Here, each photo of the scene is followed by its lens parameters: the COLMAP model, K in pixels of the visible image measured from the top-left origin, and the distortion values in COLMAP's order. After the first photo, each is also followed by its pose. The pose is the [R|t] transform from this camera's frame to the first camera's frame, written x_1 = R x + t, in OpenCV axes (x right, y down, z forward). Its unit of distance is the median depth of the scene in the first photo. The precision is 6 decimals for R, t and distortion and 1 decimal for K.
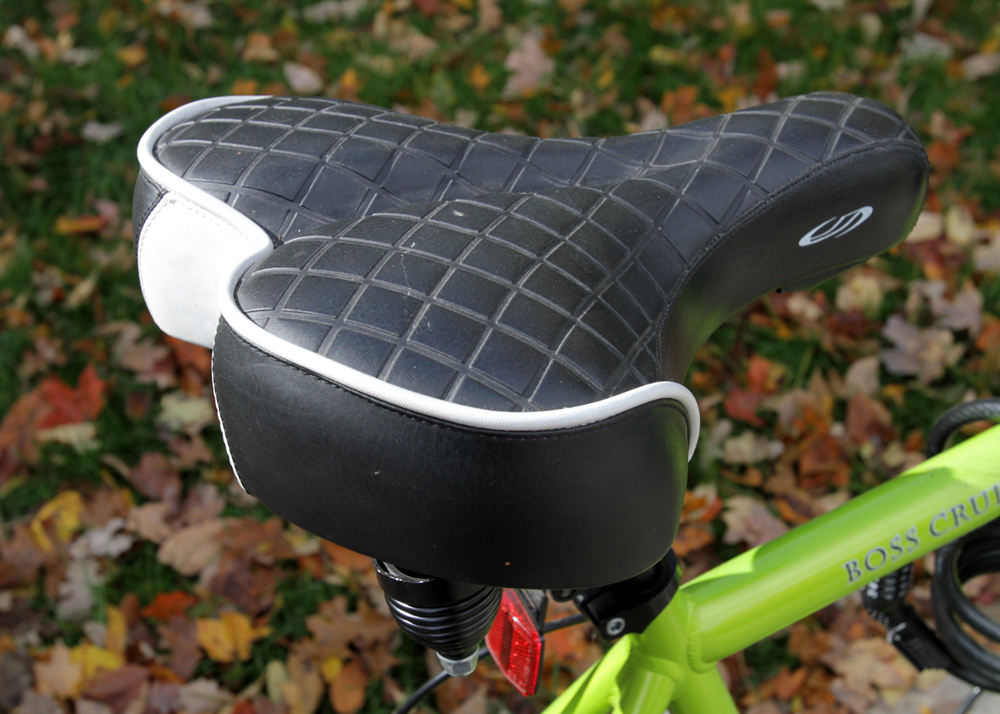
lens RADIAL K [[1513.5, 0, 498.3], [0, 1513.5, 352.4], [0, 0, 1]] dist [-0.049098, 0.000000]
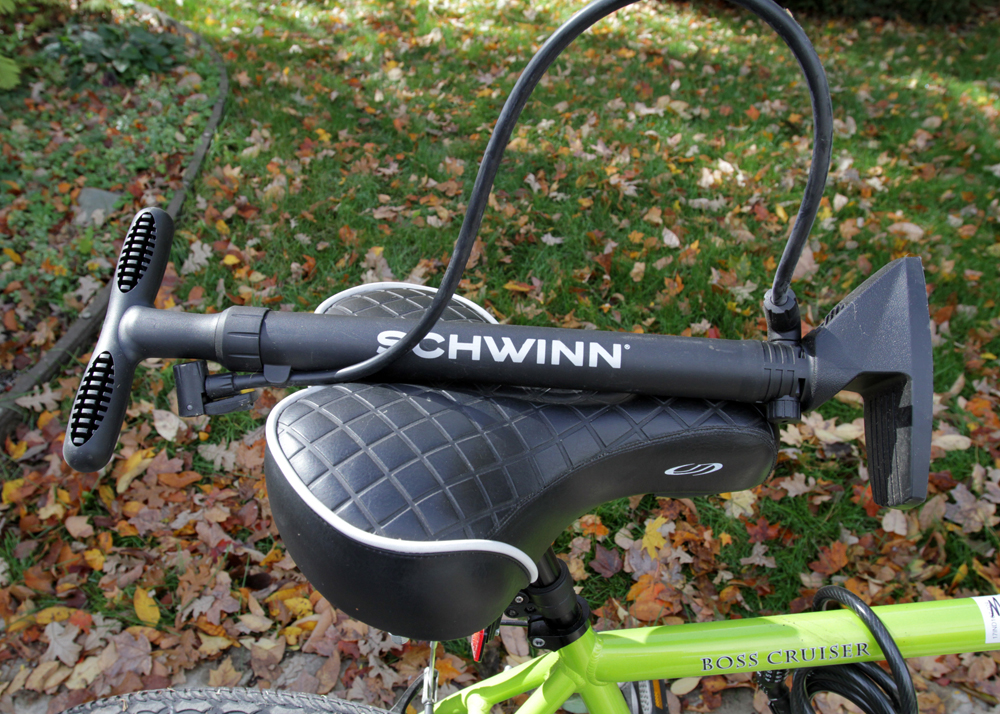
lens RADIAL K [[841.6, 0, 501.2], [0, 841.6, 361.7], [0, 0, 1]] dist [-0.064866, 0.000930]
pose [[0.897528, 0.289700, -0.332440, 0.094069], [-0.290454, 0.955653, 0.048617, -0.054357], [0.331782, 0.052924, 0.941871, 0.036315]]
